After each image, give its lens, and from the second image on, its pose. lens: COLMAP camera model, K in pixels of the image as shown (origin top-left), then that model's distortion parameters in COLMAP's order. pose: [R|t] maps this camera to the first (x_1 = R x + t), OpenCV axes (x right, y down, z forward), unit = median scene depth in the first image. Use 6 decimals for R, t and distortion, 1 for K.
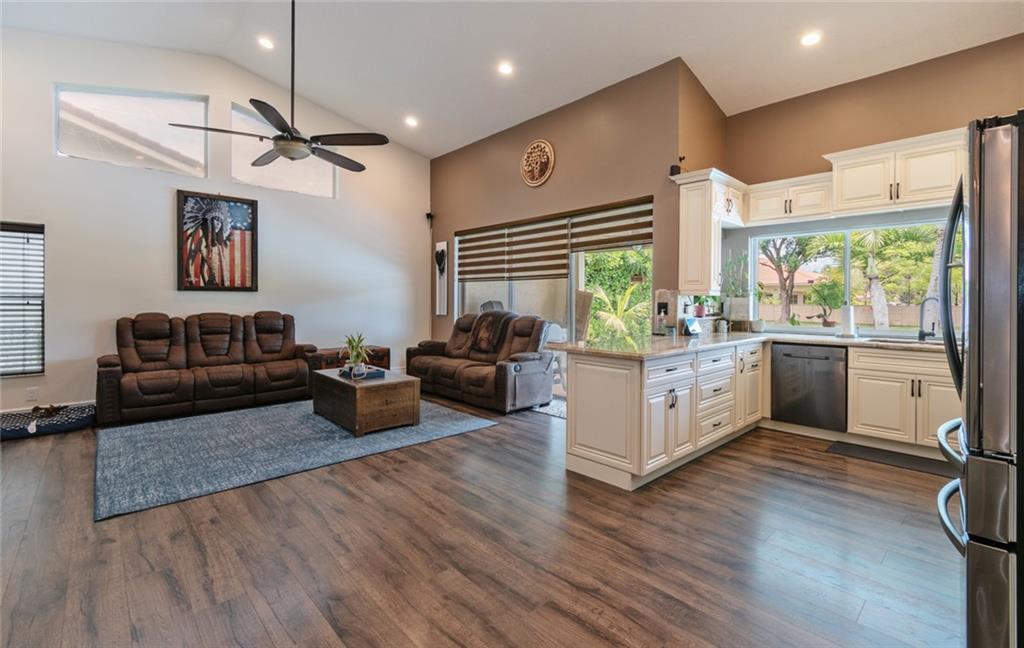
lens RADIAL K [[455.3, 0, 516.6], [0, 455.3, 299.2], [0, 0, 1]] dist [0.006740, -0.001934]
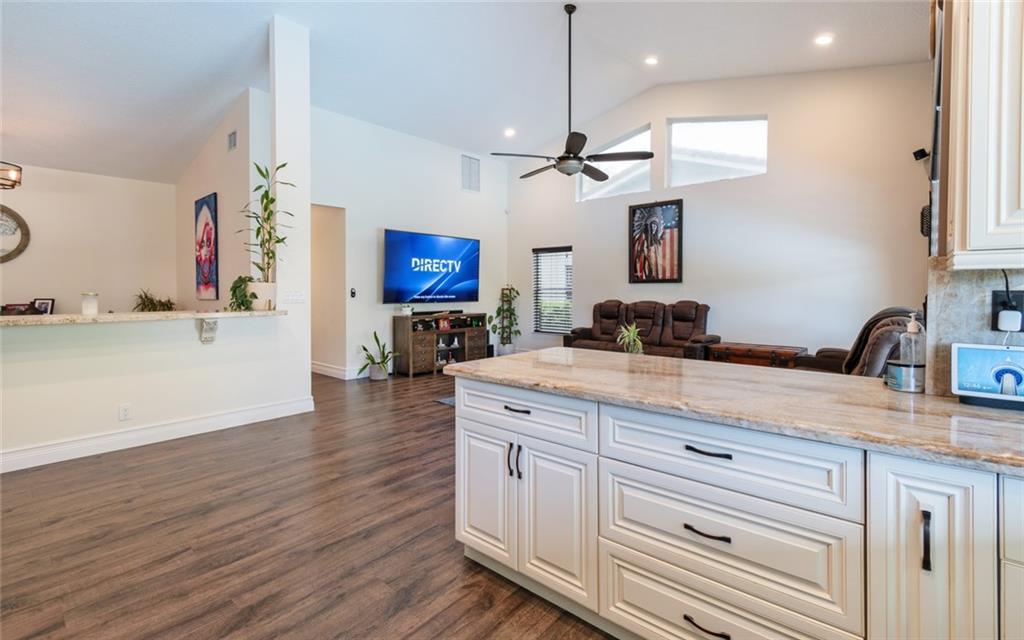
lens RADIAL K [[455.3, 0, 516.2], [0, 455.3, 293.2], [0, 0, 1]] dist [0.006740, -0.001934]
pose [[0.103483, 0.002403, -0.994628, 0.505745], [0.005868, 0.999978, 0.003026, 0.003450], [0.994614, -0.006150, 0.103467, 0.524173]]
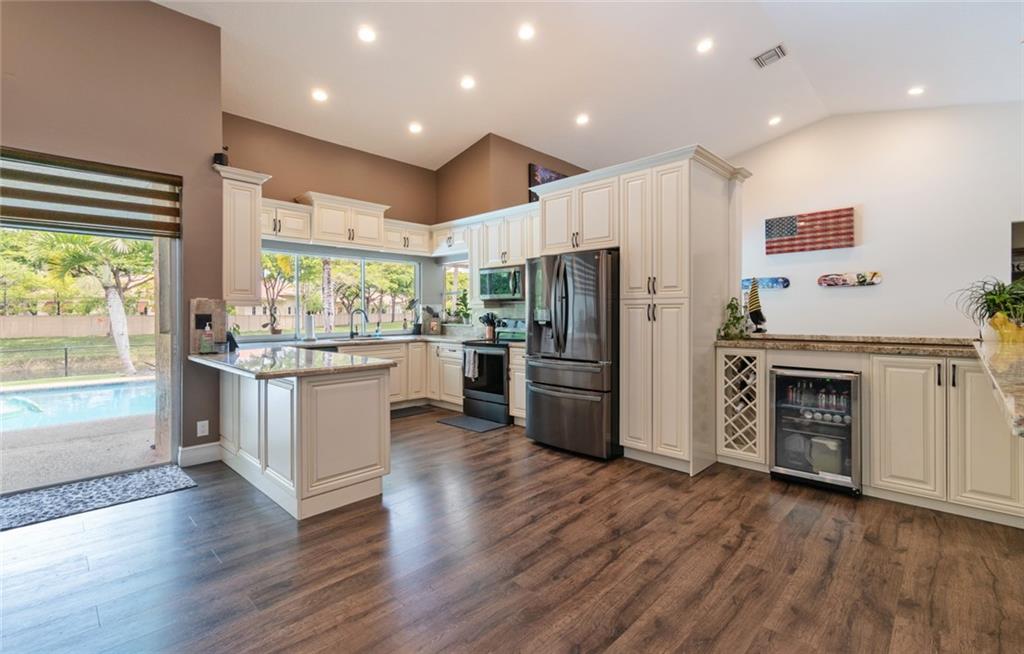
lens RADIAL K [[459.4, 0, 513.7], [0, 459.4, 314.1], [0, 0, 1]] dist [-0.000043, 0.000104]
pose [[-0.060094, -0.006943, 0.998169, -0.426609], [-0.003296, 0.999972, 0.006757, 0.000003], [-0.998187, -0.002884, -0.060115, 0.394965]]
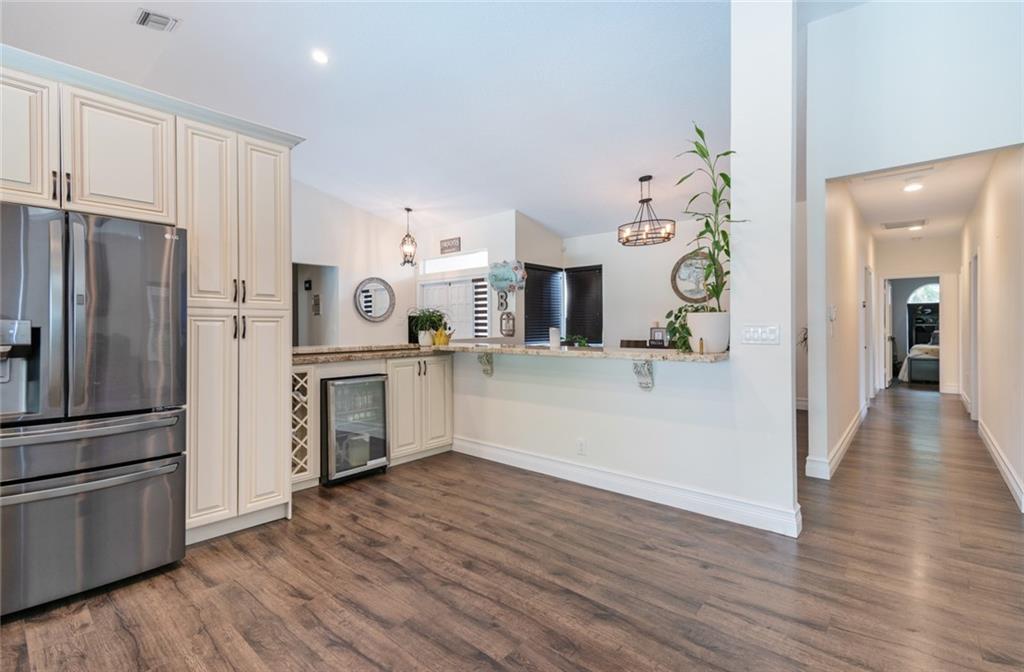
lens RADIAL K [[457.5, 0, 525.0], [0, 457.5, 327.2], [0, 0, 1]] dist [-0.009208, -0.001736]
pose [[-0.992330, 0.002567, -0.123592, -0.033537], [0.003264, 0.999980, -0.005442, 0.005118], [0.123575, -0.005803, -0.992318, 0.669517]]
